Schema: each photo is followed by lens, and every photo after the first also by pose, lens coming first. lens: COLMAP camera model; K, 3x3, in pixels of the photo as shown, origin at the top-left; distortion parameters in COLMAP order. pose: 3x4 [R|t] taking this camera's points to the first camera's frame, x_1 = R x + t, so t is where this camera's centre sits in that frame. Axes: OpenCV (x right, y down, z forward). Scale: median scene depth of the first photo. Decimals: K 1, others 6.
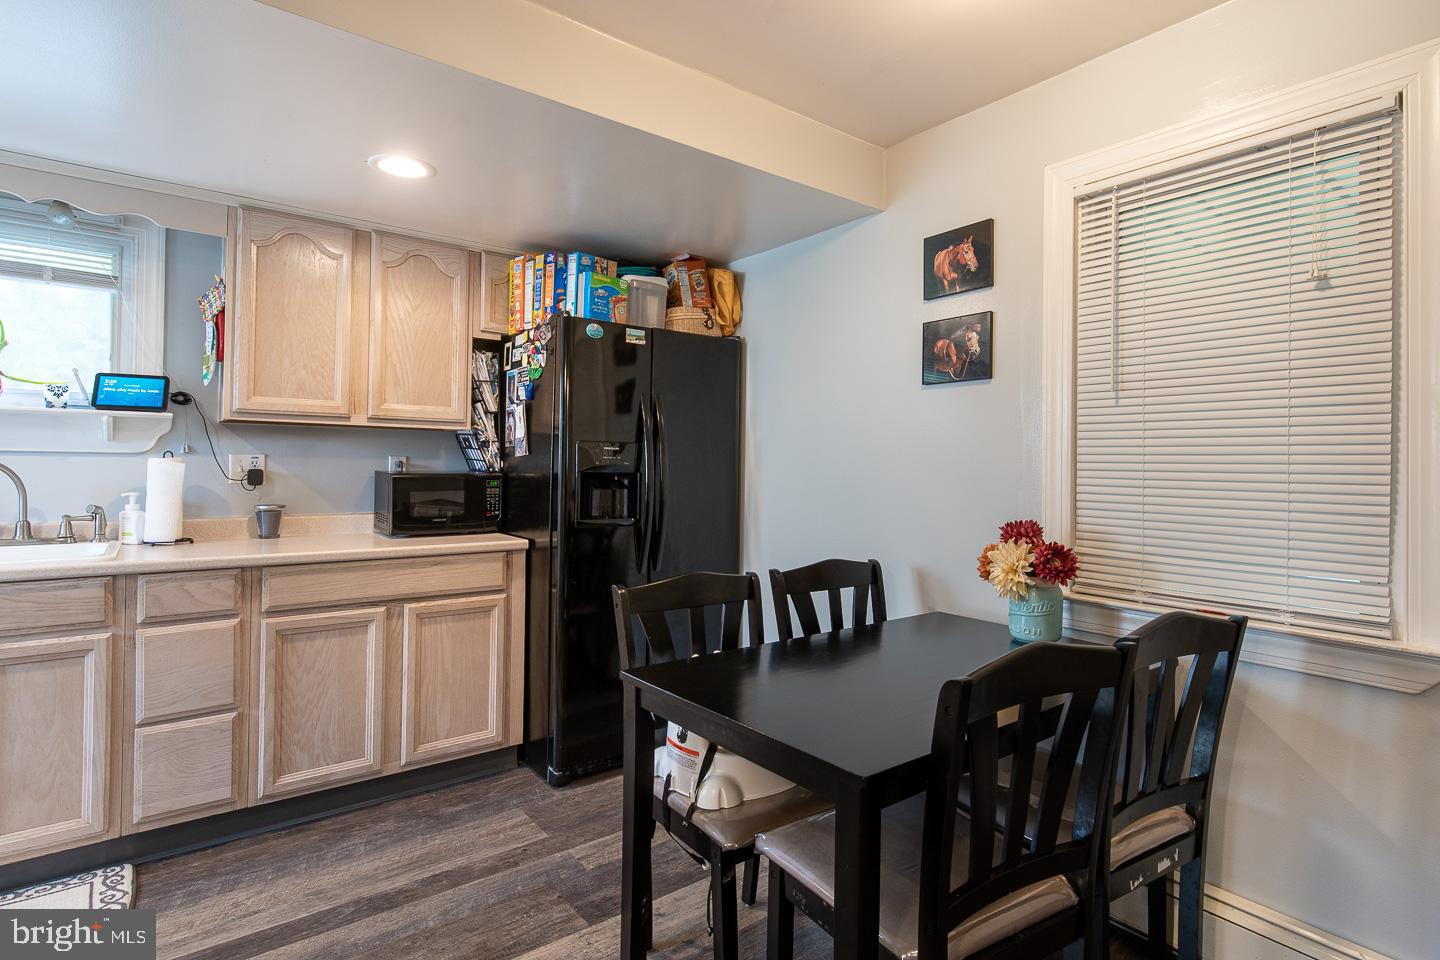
lens RADIAL K [[730.4, 0, 757.3], [0, 730.4, 459.3], [0, 0, 1]] dist [-0.005563, 0.000021]
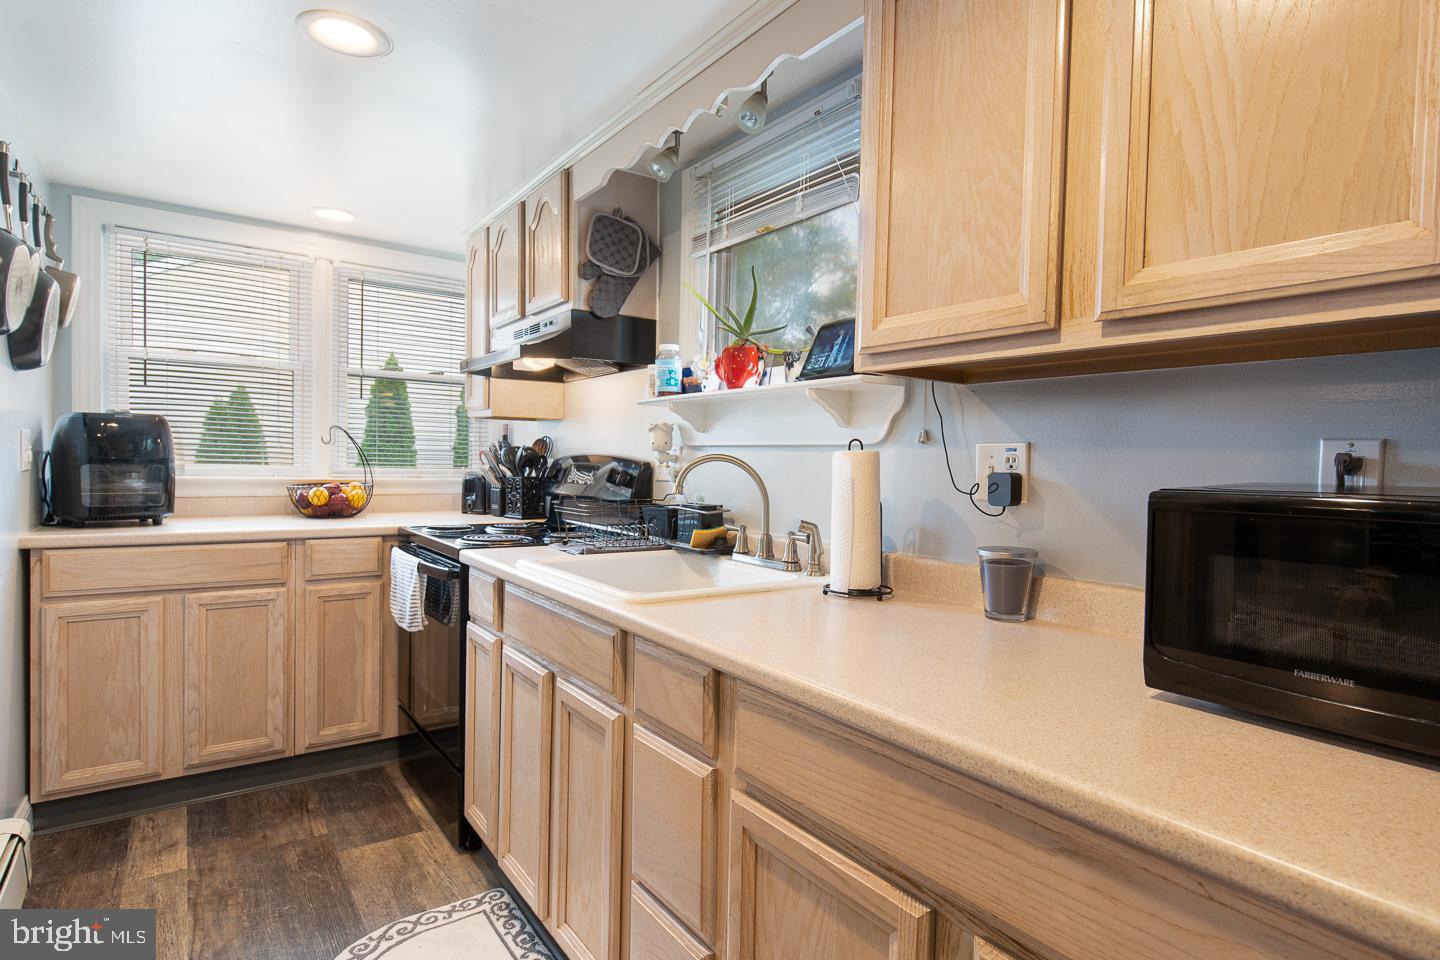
lens RADIAL K [[776.3, 0, 720.0], [0, 776.3, 480.0], [0, 0, 1]] dist [-0.002973, 0.000703]
pose [[-0.076132, 0.010243, -0.997045, -0.180986], [-0.015682, 0.999811, 0.011469, 0.017517], [0.996974, 0.016509, -0.075957, 0.975681]]
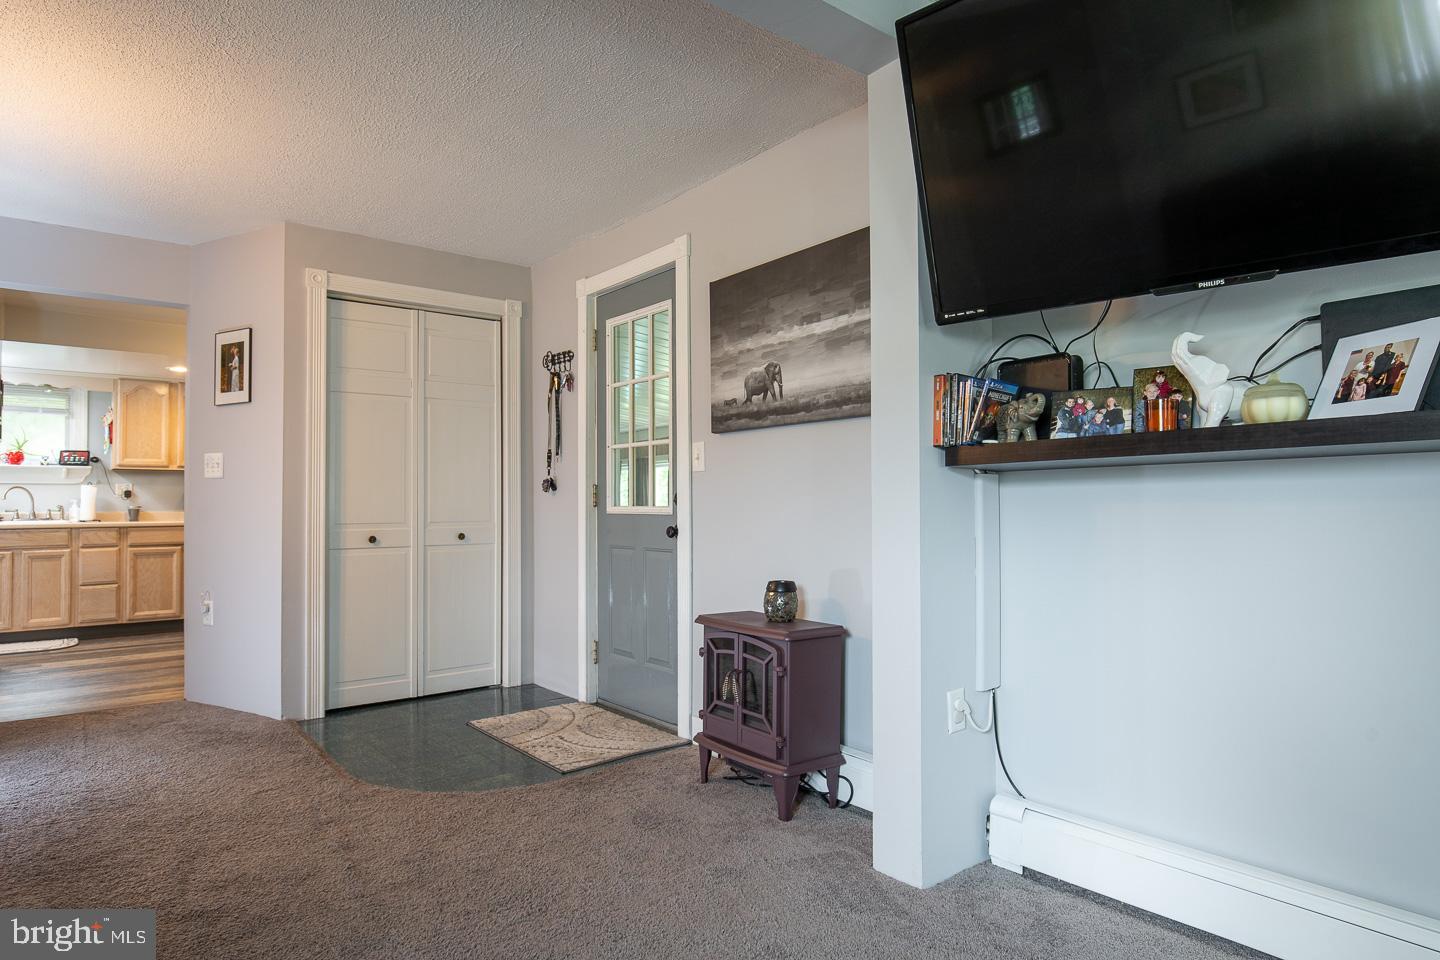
lens RADIAL K [[835.9, 0, 720.0], [0, 835.9, 480.0], [0, 0, 1]] dist [-0.001838, -0.000235]
pose [[0.999647, -0.018609, -0.018966, 1.346253], [0.018310, 0.999708, -0.015798, 0.064122], [0.019255, 0.015445, 0.999695, -1.746233]]
